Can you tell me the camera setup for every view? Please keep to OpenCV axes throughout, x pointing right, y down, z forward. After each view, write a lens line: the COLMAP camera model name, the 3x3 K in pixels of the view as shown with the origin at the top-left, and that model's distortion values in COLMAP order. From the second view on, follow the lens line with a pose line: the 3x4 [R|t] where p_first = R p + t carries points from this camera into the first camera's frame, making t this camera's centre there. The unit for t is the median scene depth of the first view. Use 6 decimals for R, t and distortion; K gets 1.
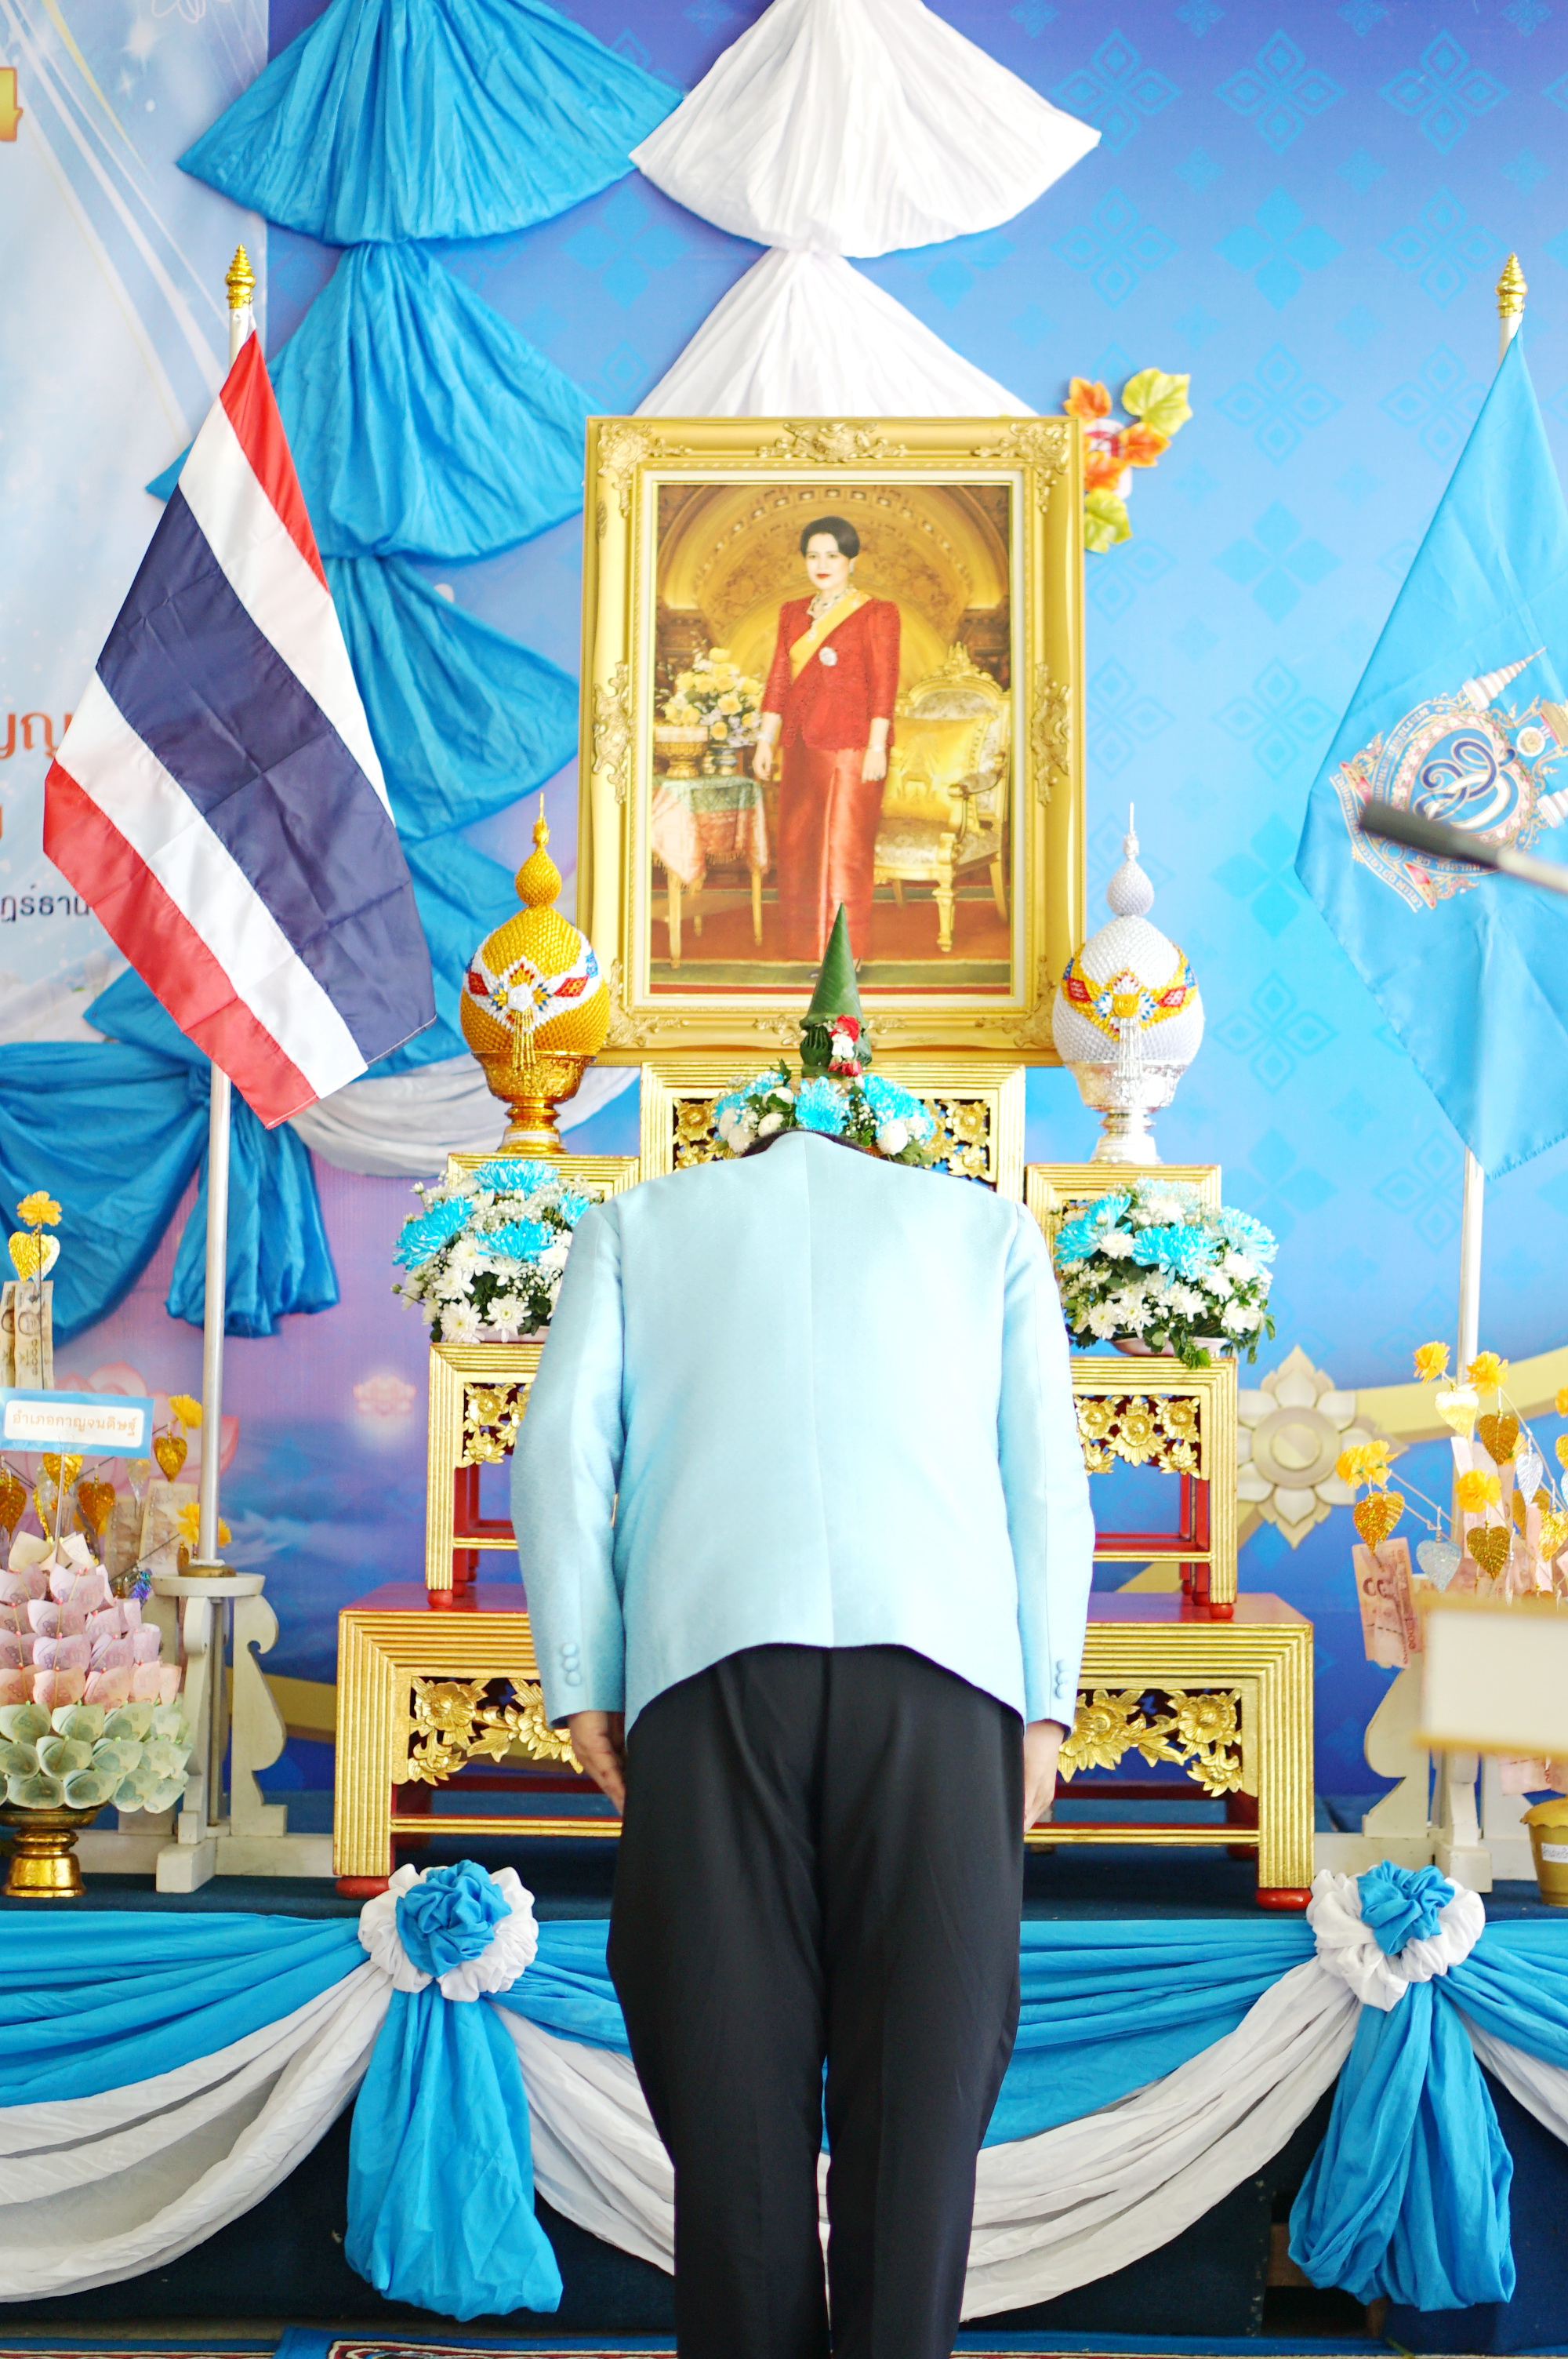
lens RADIAL K [[5055.0, 0, 795.2], [0, 5055.0, 1187.6], [0, 0, 1]] dist [0.132435, 0.000000]
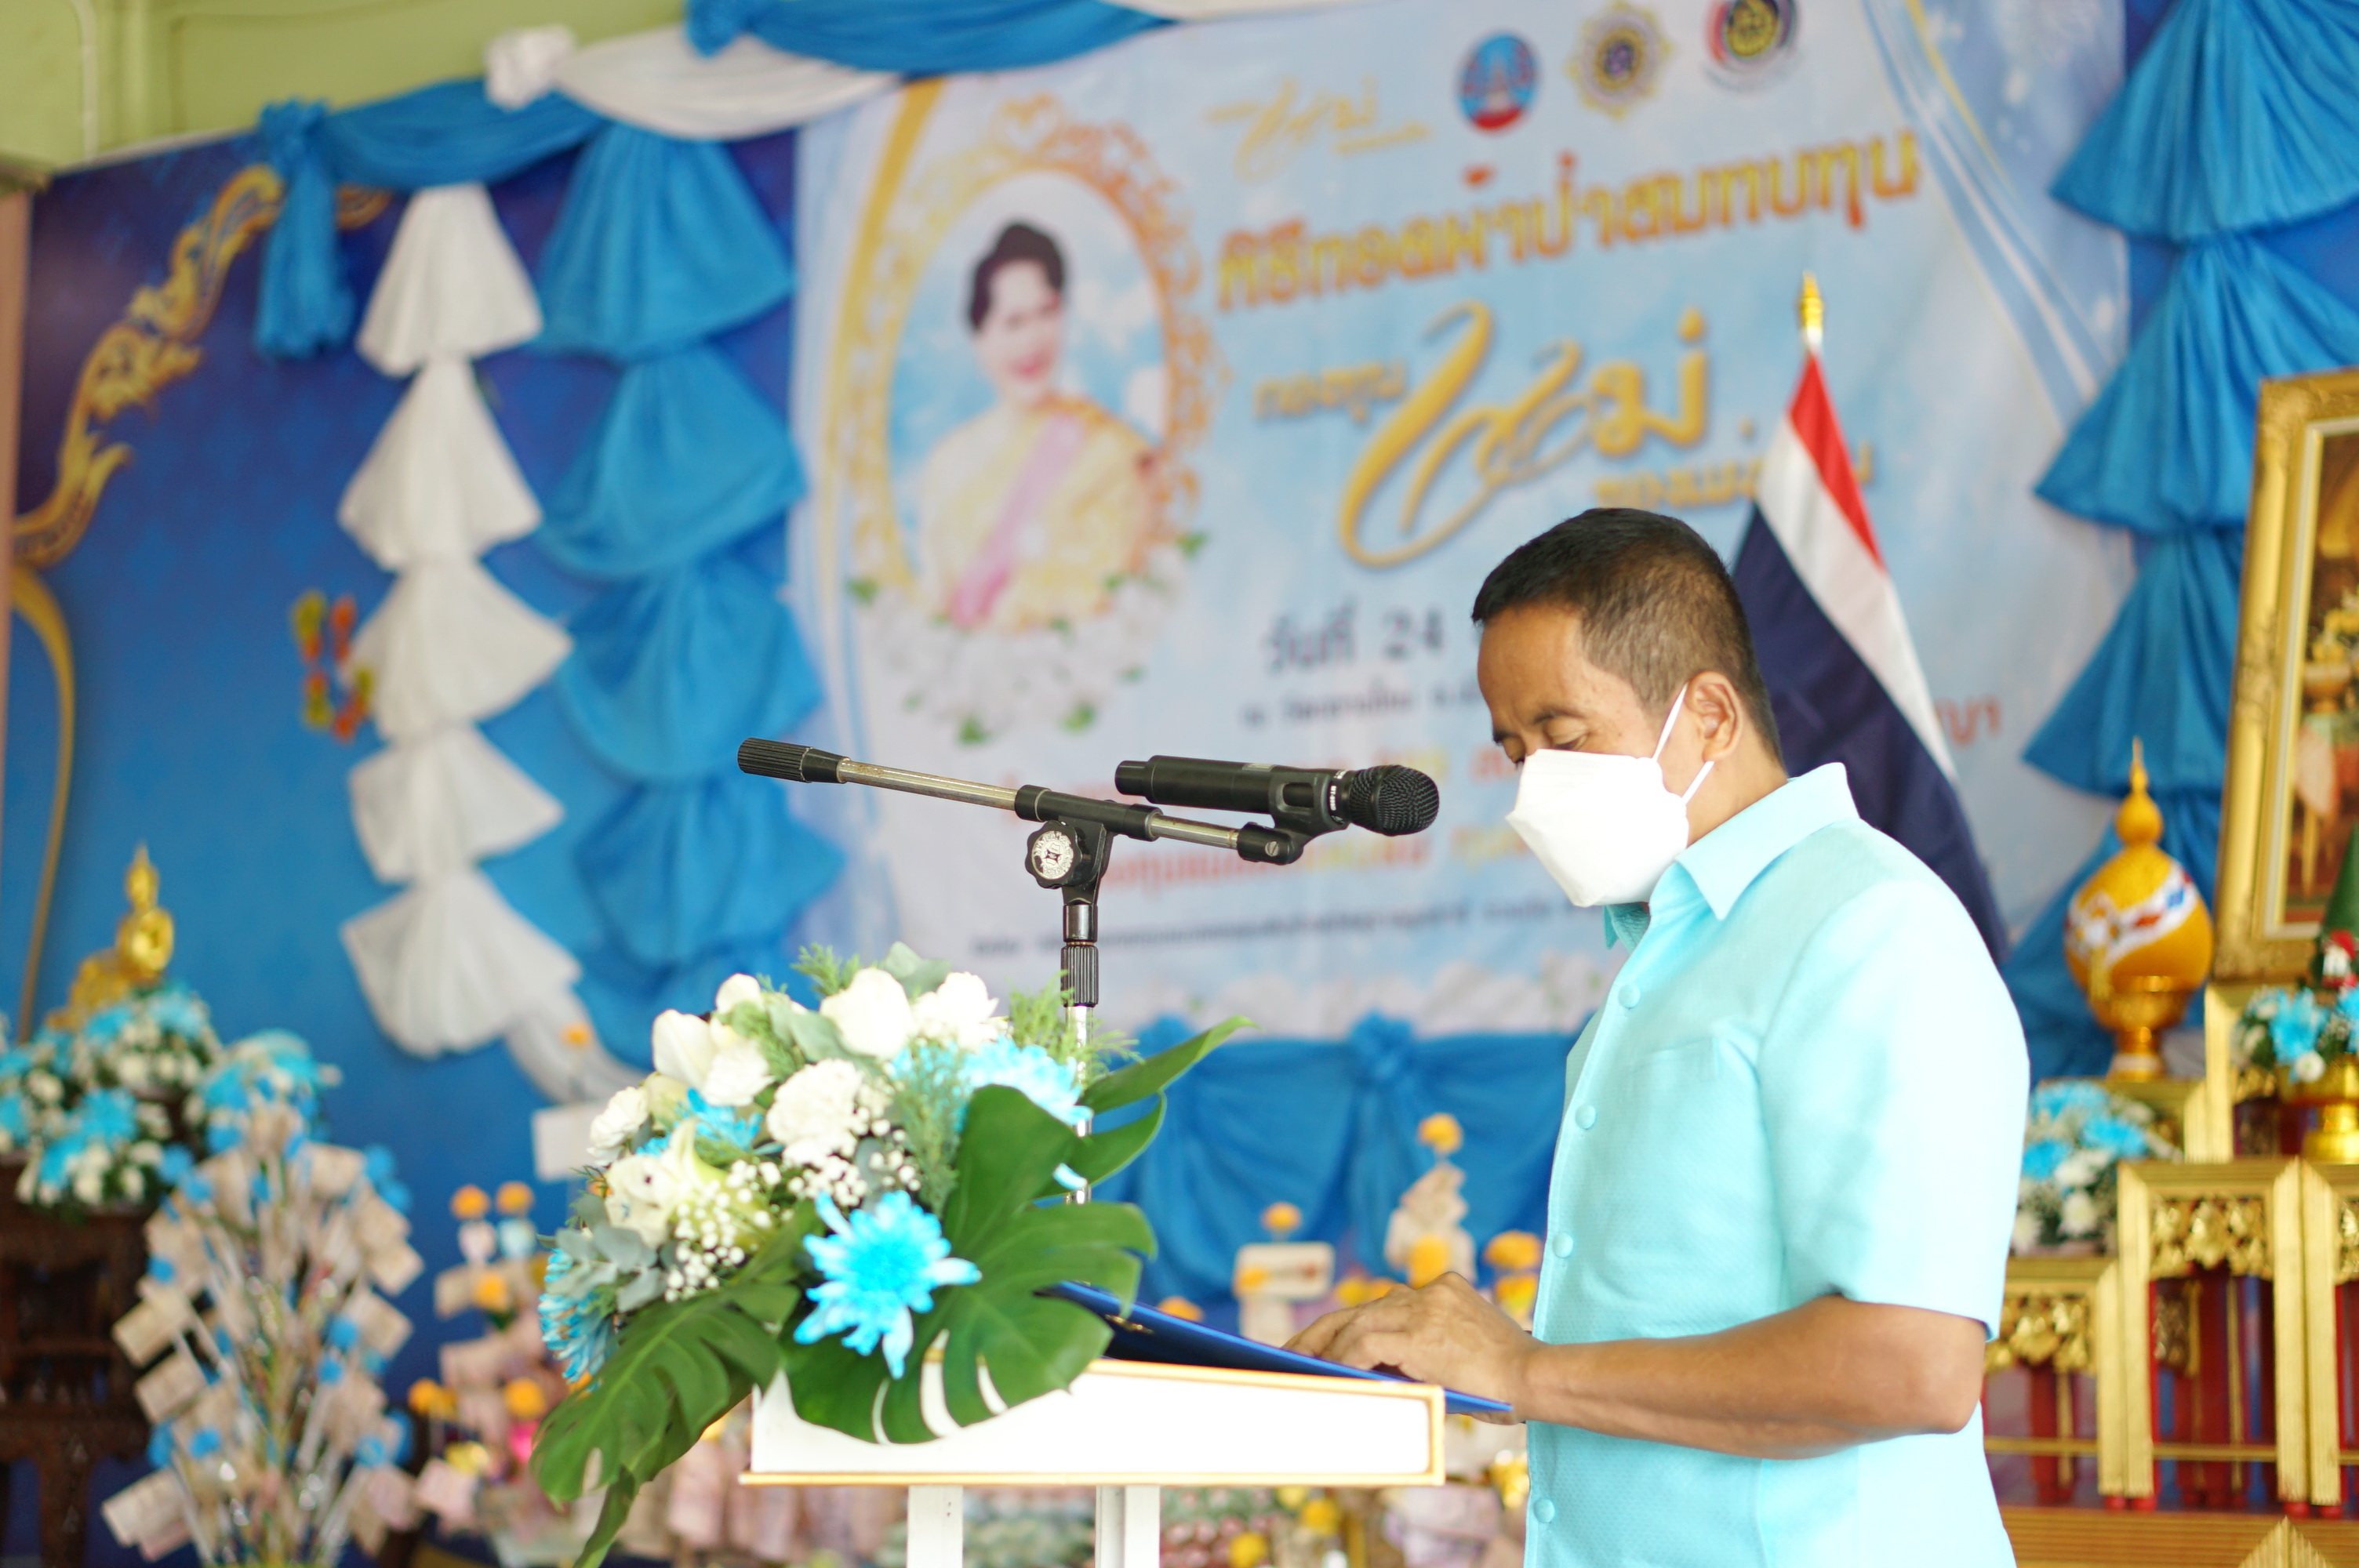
lens RADIAL K [[5055.0, 0, 1174.5], [0, 5055.0, 780.4], [0, 0, 1]] dist [0.132435, 0.000000]
pose [[0.808406, -0.075663, -0.583742, 0.414806], [0.021739, 0.994865, -0.098847, 0.031827], [0.588224, 0.067219, 0.805900, 0.025630]]
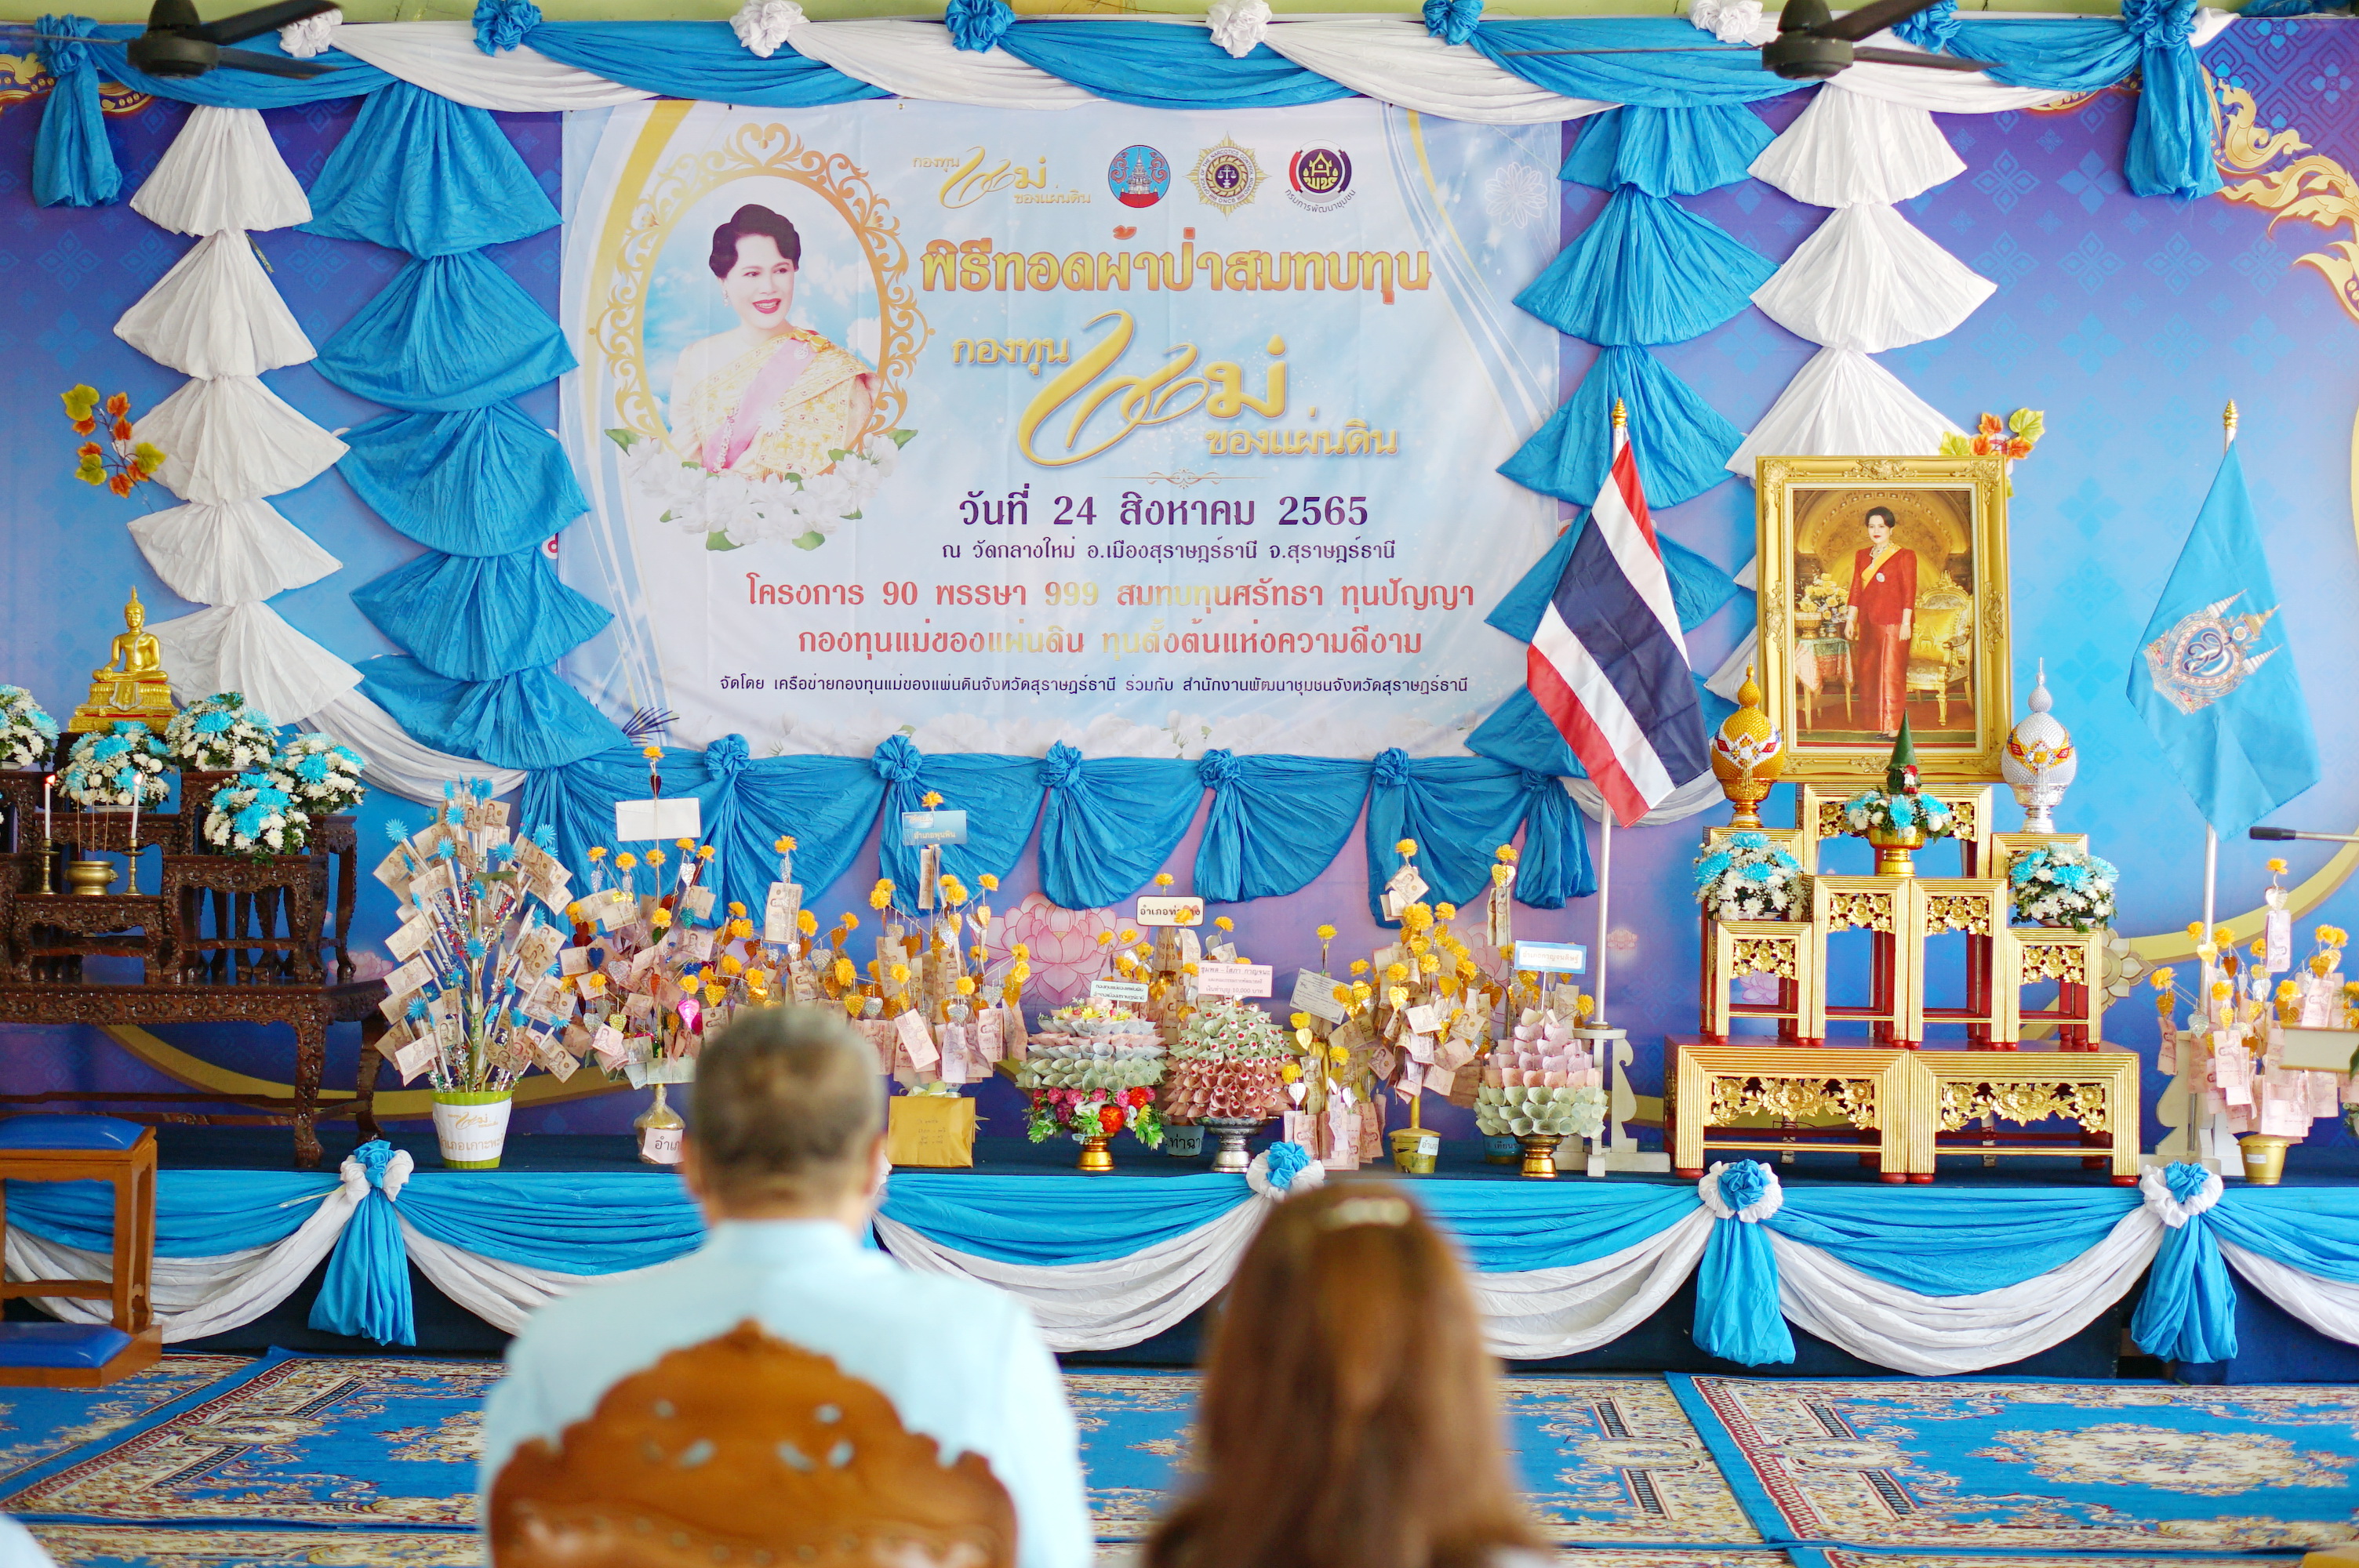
lens RADIAL K [[5055.0, 0, 1157.3], [0, 5055.0, 786.8], [0, 0, 1]] dist [0.132435, 0.000000]
pose [[0.999677, 0.000304, -0.025400, -0.244422], [0.000241, 0.999770, 0.021466, -0.068735], [0.025401, -0.021465, 0.999447, -1.093028]]
